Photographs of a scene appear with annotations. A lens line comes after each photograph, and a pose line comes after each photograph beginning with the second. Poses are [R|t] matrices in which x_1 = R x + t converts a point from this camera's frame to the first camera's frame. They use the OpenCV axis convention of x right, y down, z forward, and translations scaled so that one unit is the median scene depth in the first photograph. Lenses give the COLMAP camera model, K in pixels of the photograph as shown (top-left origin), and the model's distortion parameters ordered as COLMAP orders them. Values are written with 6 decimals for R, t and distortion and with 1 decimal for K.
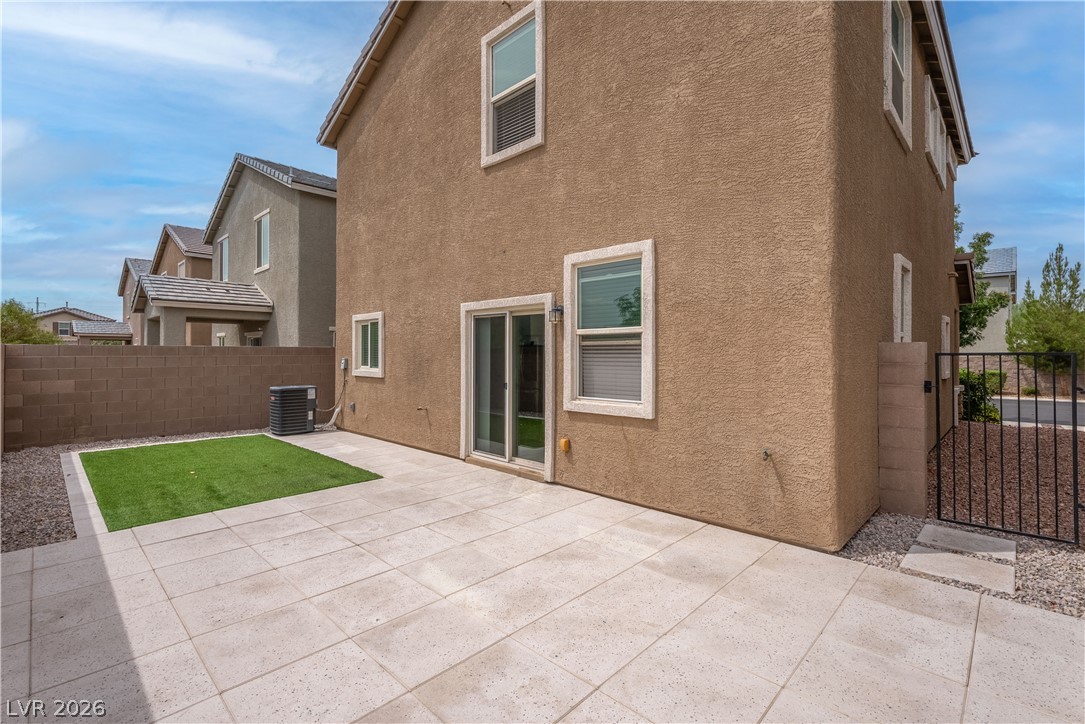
lens RADIAL K [[487.9, 0, 543.4], [0, 487.9, 352.7], [0, 0, 1]] dist [-0.000236, -0.000228]
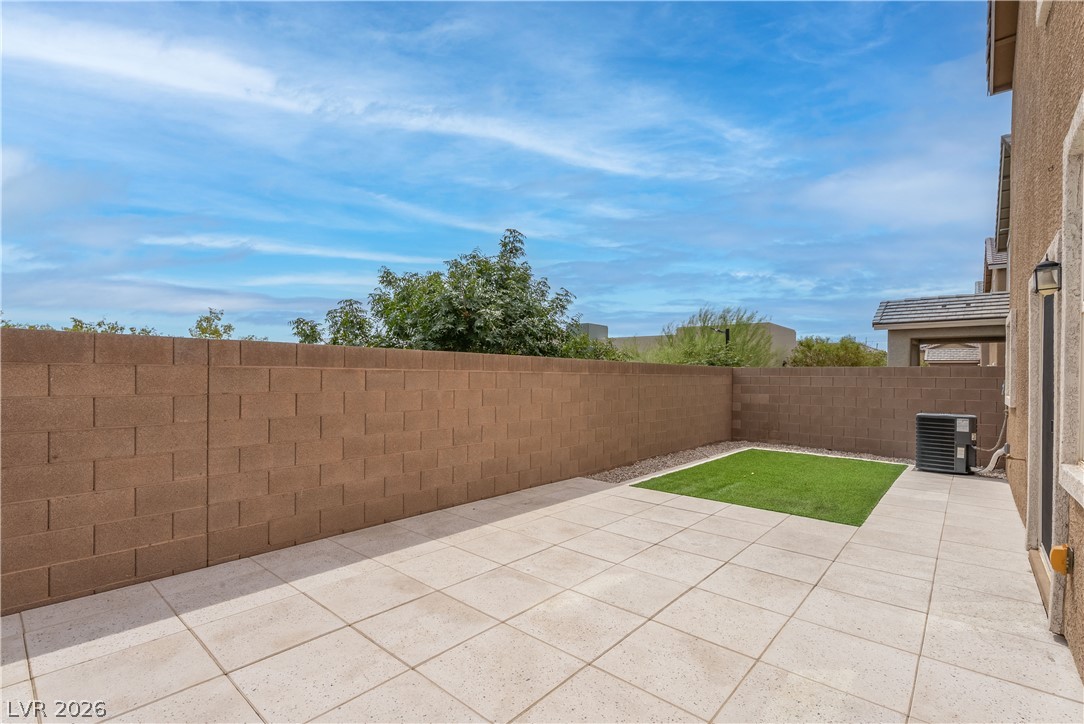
lens RADIAL K [[490.2, 0, 540.9], [0, 490.2, 385.9], [0, 0, 1]] dist [-0.000086, 0.000087]
pose [[0.048920, 0.019093, -0.998620, 0.557060], [-0.010151, 0.999775, 0.018618, 0.027321], [0.998751, 0.009226, 0.049103, 0.581730]]
